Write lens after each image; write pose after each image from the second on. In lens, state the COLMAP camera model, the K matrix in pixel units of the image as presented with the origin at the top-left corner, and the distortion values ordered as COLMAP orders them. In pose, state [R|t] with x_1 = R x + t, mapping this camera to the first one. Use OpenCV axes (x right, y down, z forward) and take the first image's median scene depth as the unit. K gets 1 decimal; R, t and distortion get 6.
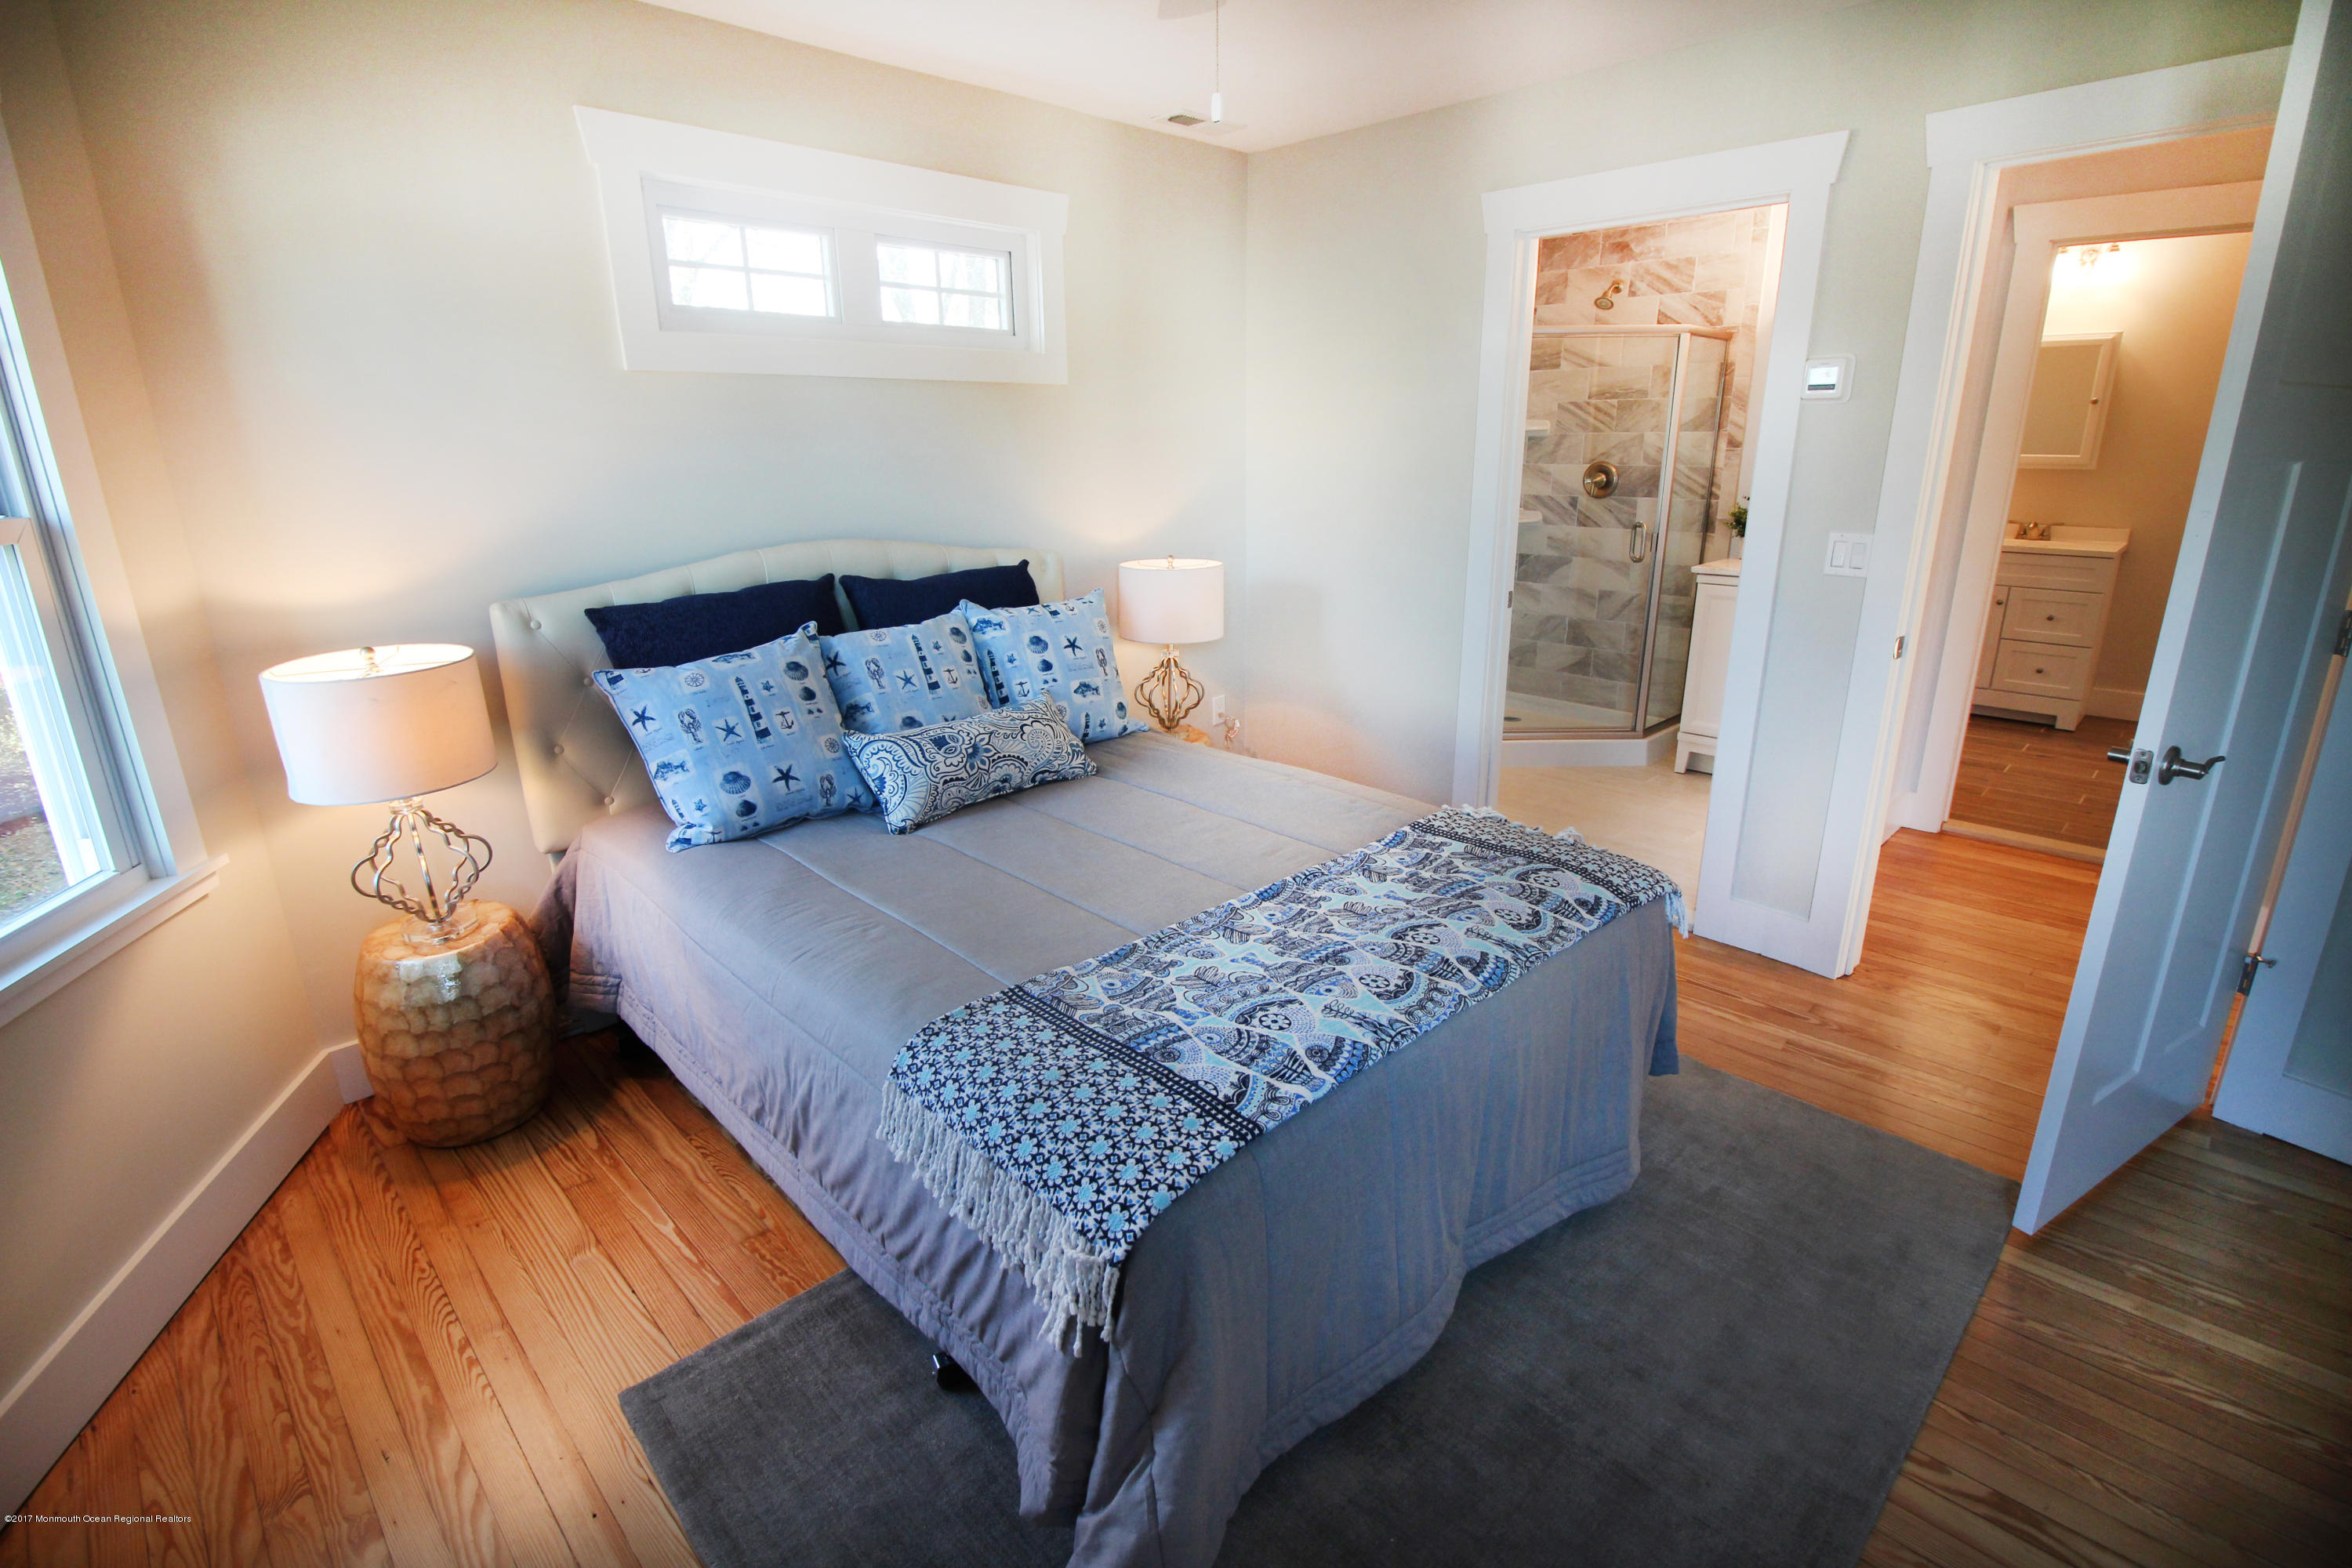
lens RADIAL K [[1106.1, 0, 1176.9], [0, 1106.1, 770.1], [0, 0, 1]] dist [0.002613, -0.000259]
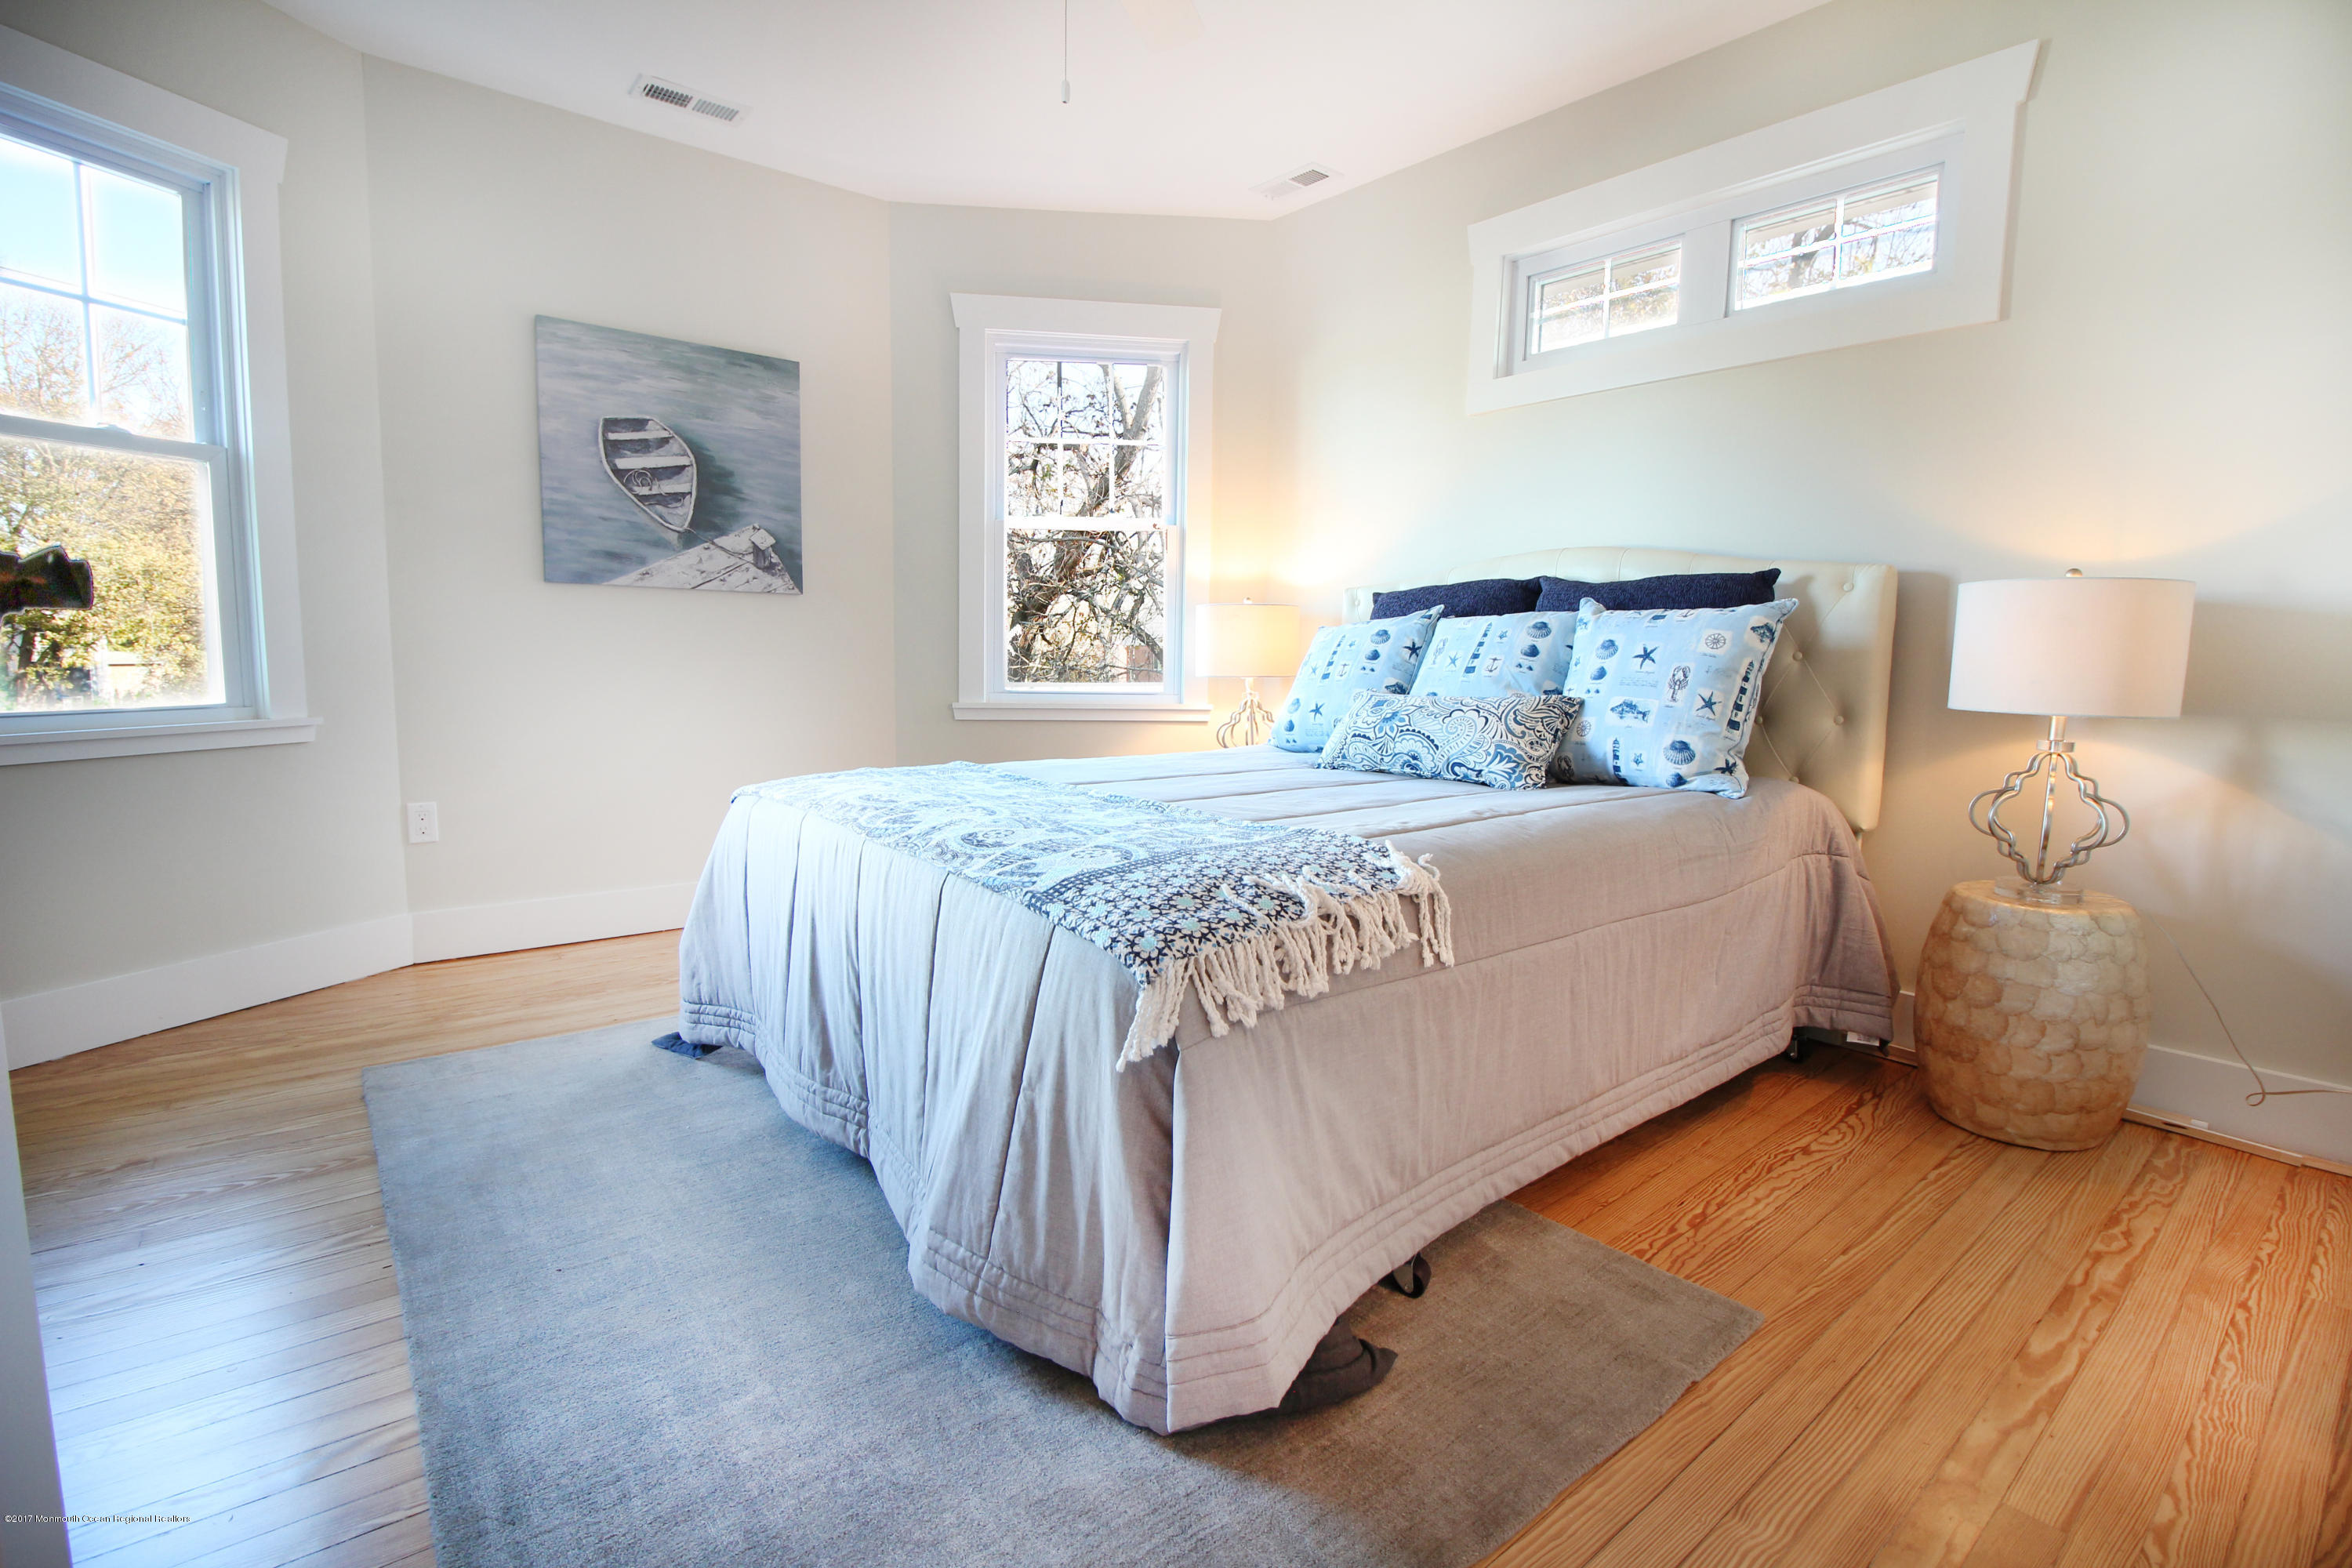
lens RADIAL K [[1106.1, 0, 1173.0], [0, 1106.1, 777.5], [0, 0, 1]] dist [0.002613, -0.000259]
pose [[-0.087690, 0.124051, -0.988394, 0.724281], [-0.310450, 0.939397, 0.145445, -0.043568], [0.946537, 0.319601, -0.043864, 0.761667]]
